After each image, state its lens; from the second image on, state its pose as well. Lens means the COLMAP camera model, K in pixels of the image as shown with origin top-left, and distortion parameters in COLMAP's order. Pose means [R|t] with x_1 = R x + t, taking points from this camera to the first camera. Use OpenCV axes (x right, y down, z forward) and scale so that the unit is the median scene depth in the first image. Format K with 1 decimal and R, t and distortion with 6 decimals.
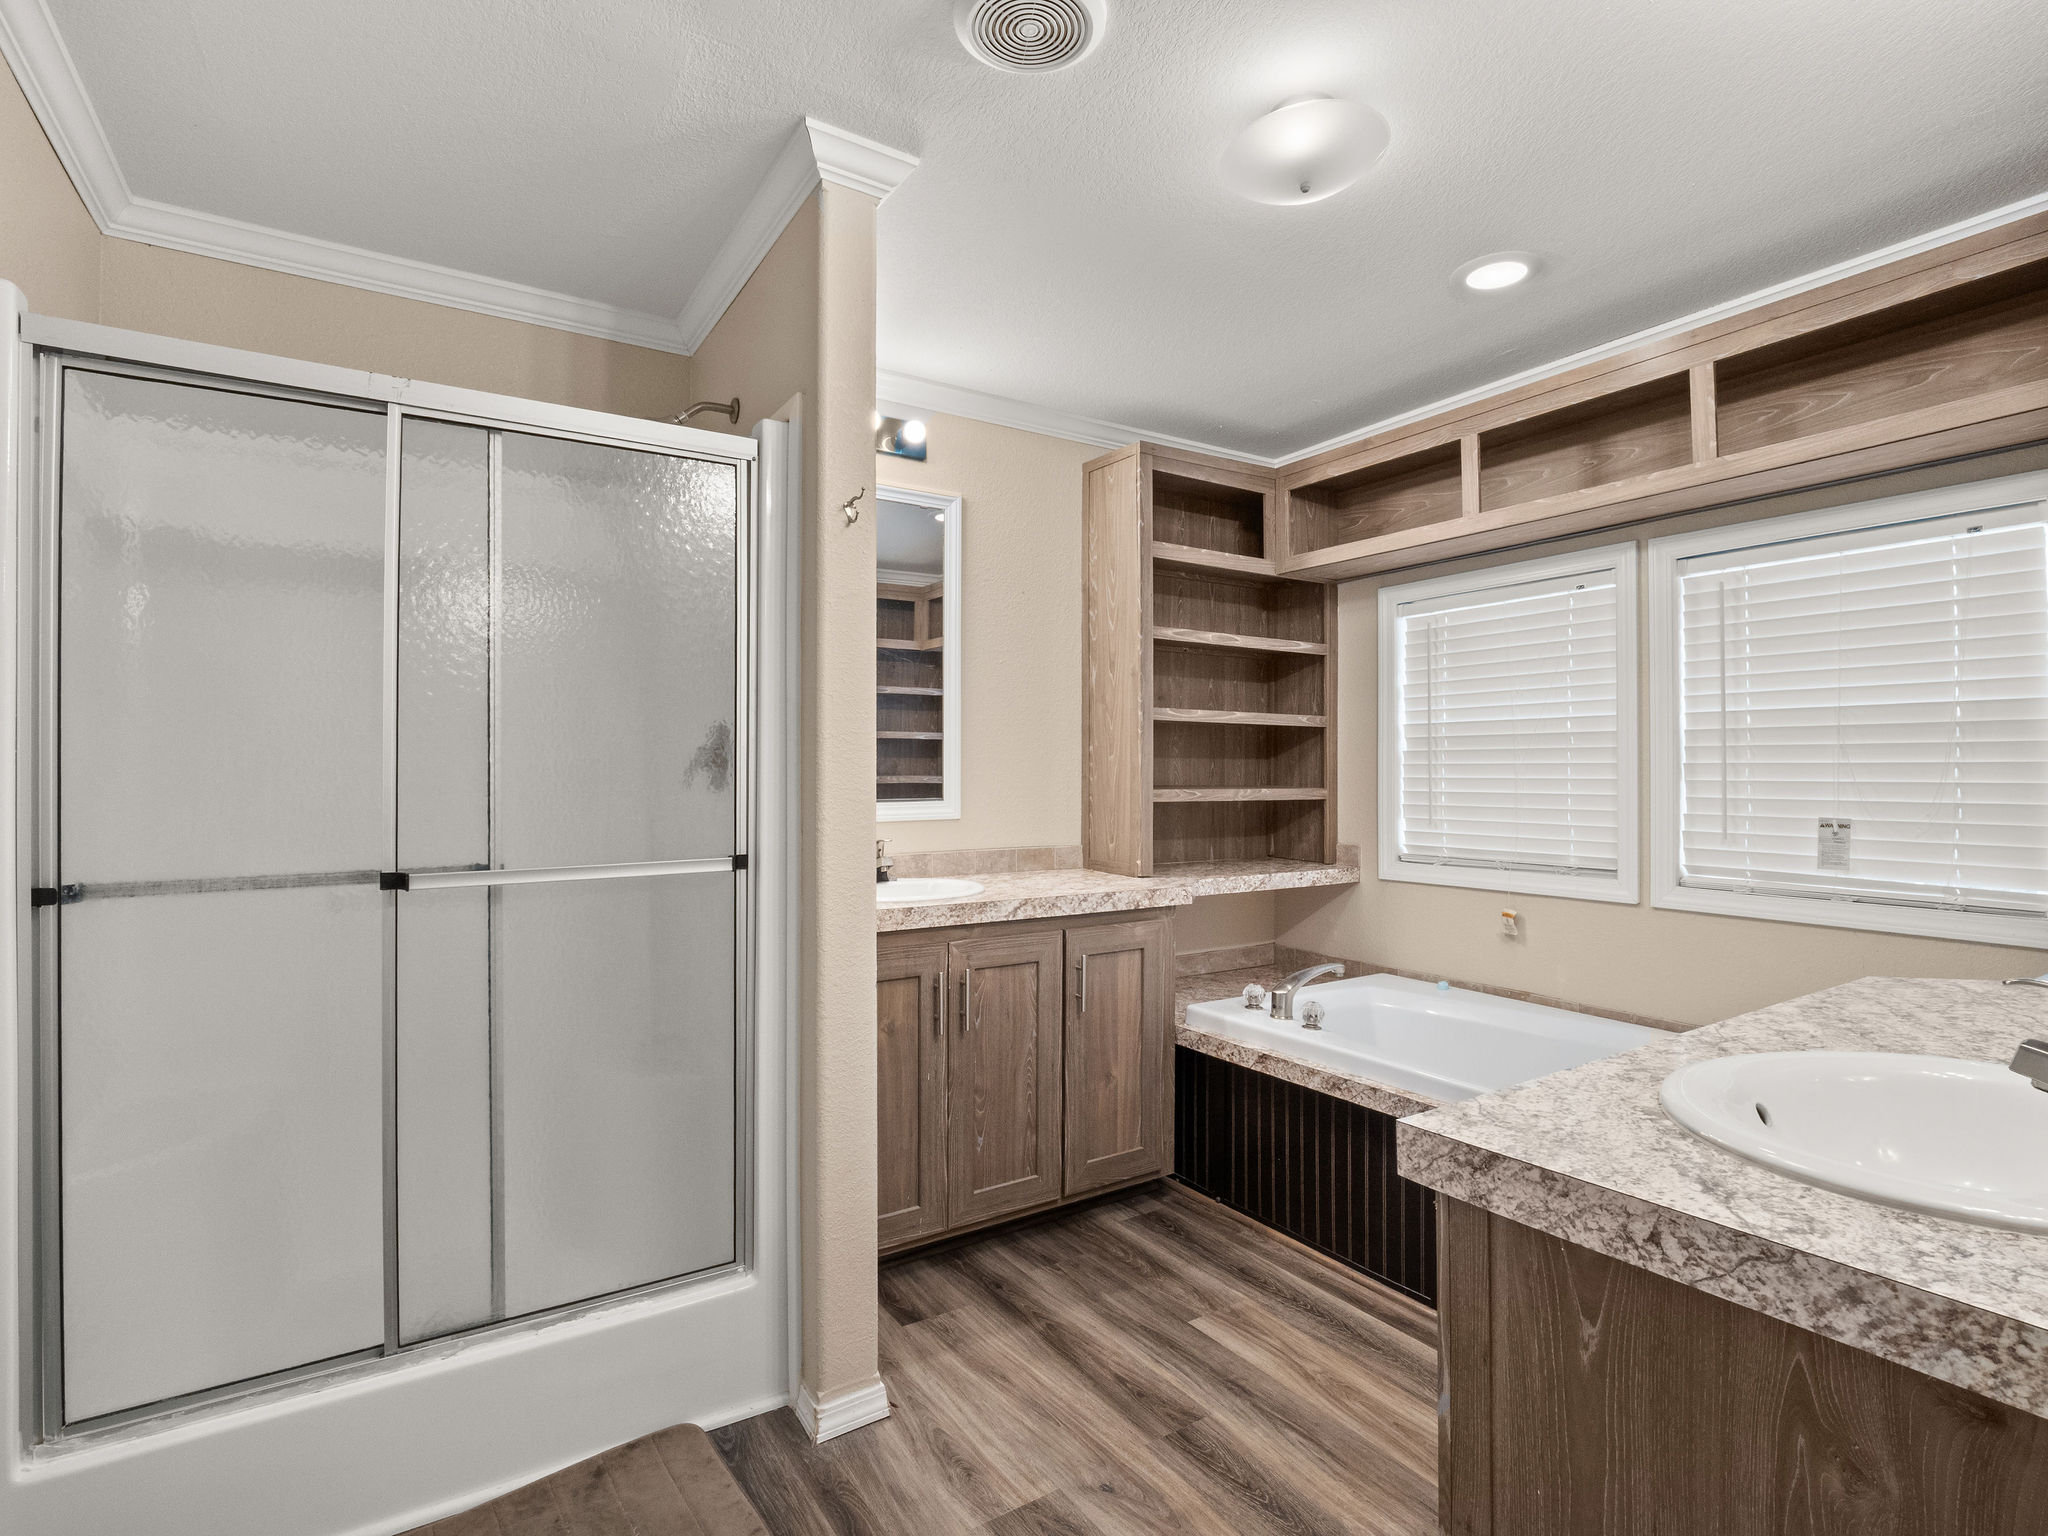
lens RADIAL K [[1002.2, 0, 1021.2], [0, 1002.2, 720.4], [0, 0, 1]] dist [-0.016064, -0.001679]
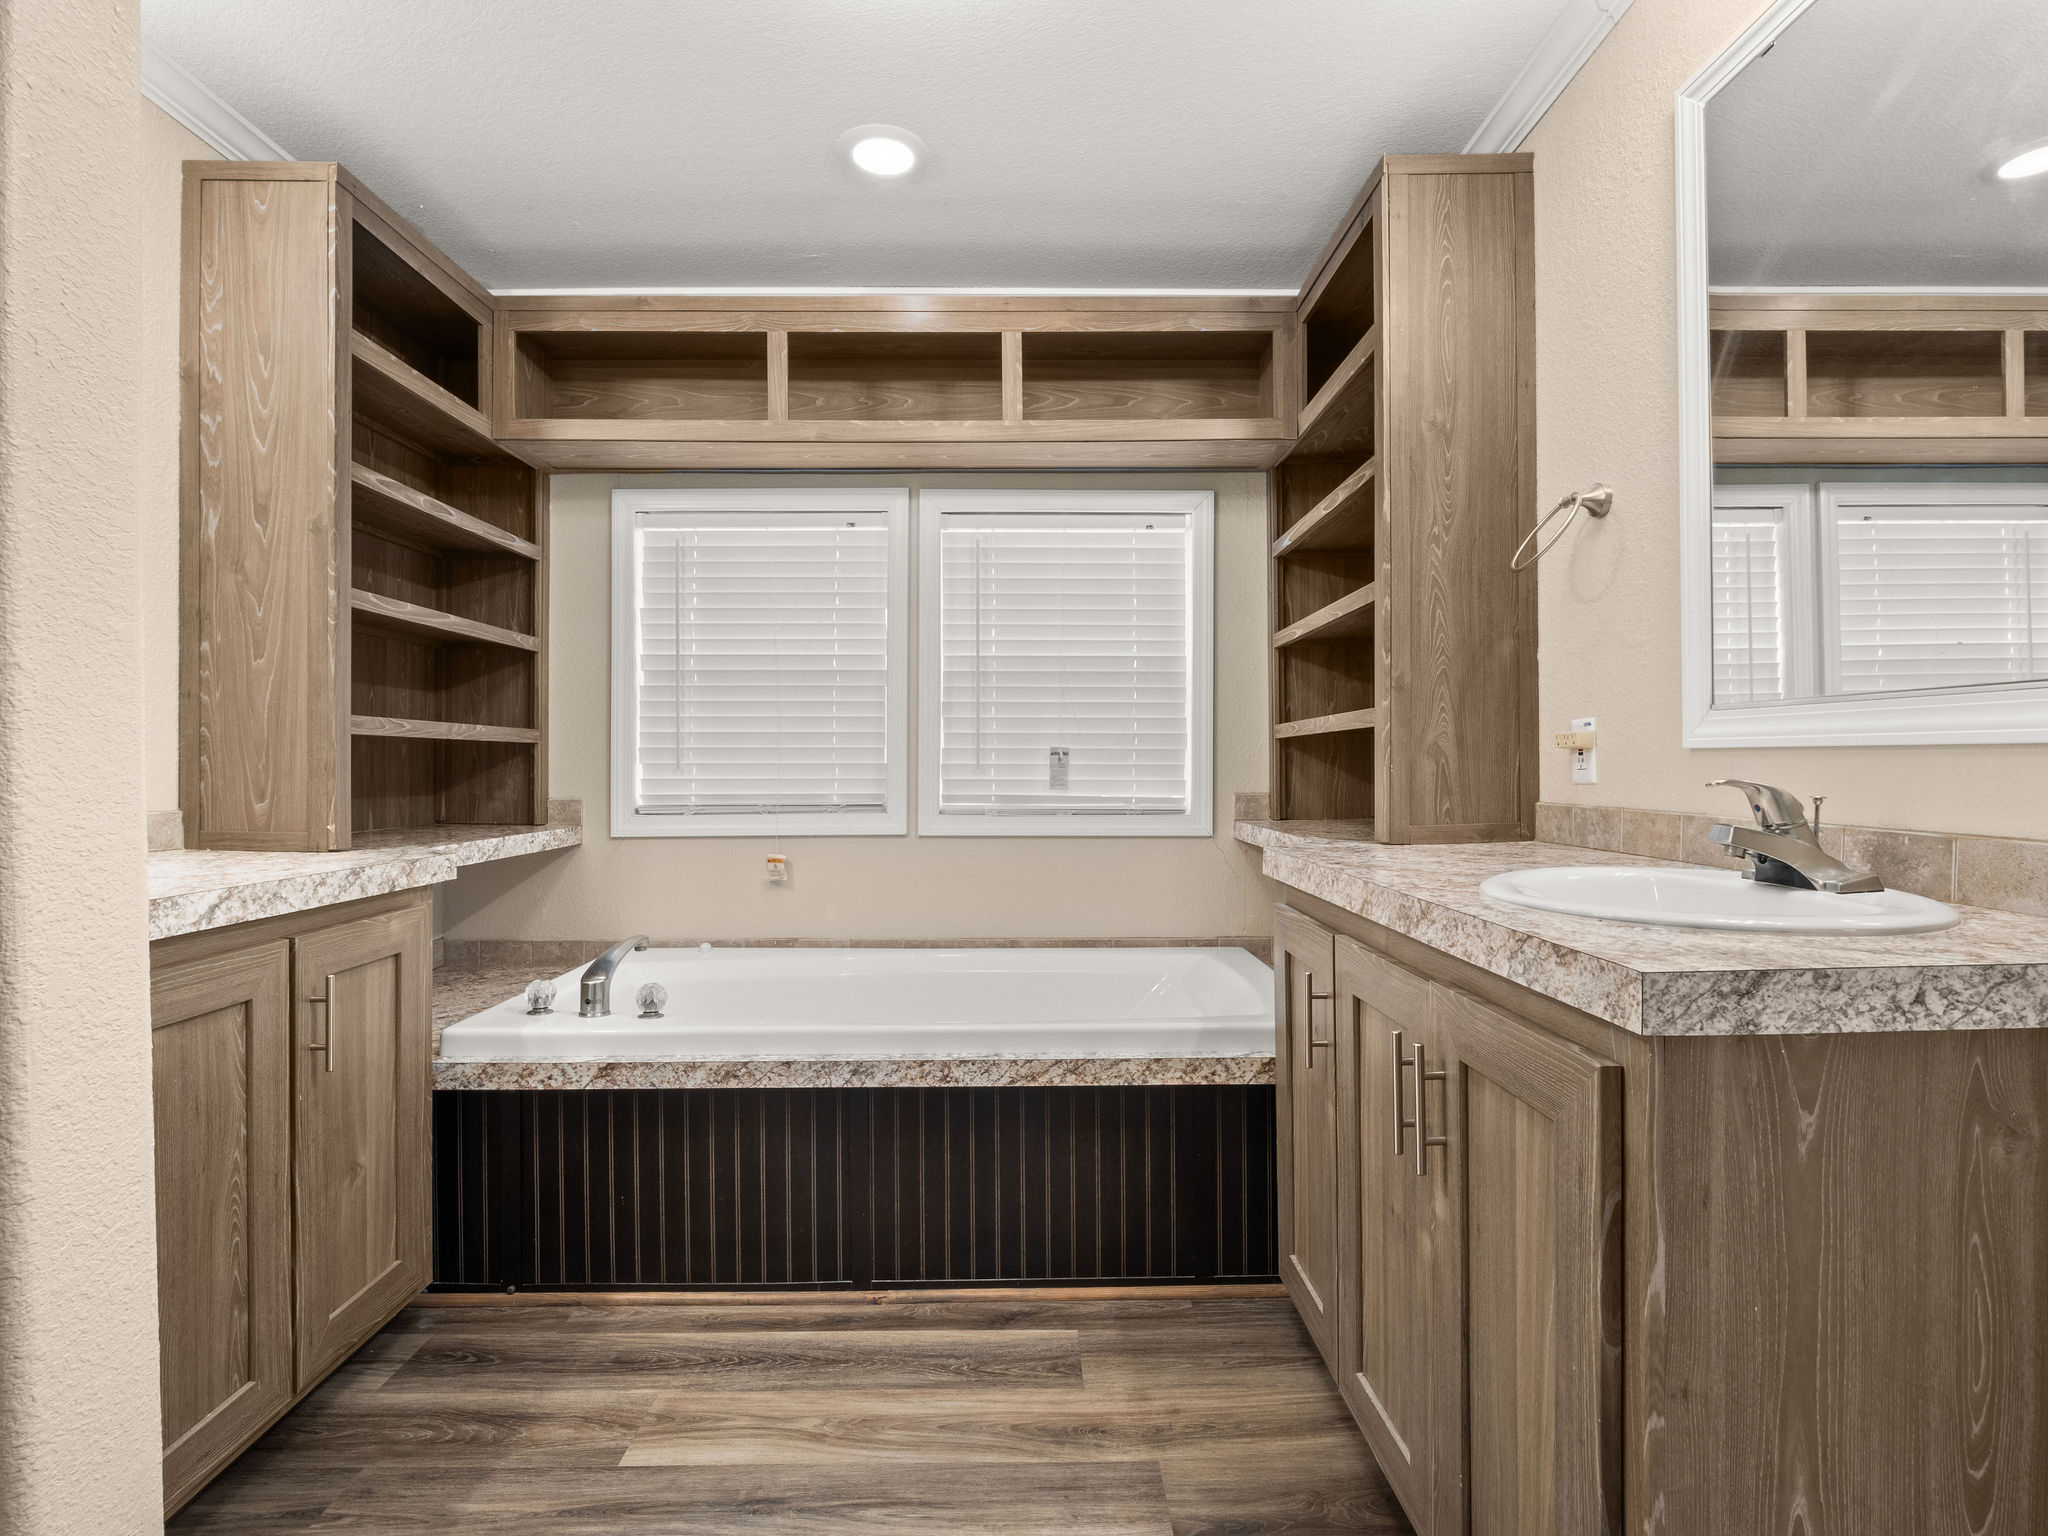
lens RADIAL K [[1004.9, 0, 1024.9], [0, 1004.9, 750.9], [0, 0, 1]] dist [-0.013992, -0.000771]
pose [[0.531479, 0.007640, 0.847037, -0.219982], [-0.040603, 0.999040, 0.016465, 0.077692], [-0.846098, -0.043143, 0.531279, 0.353172]]
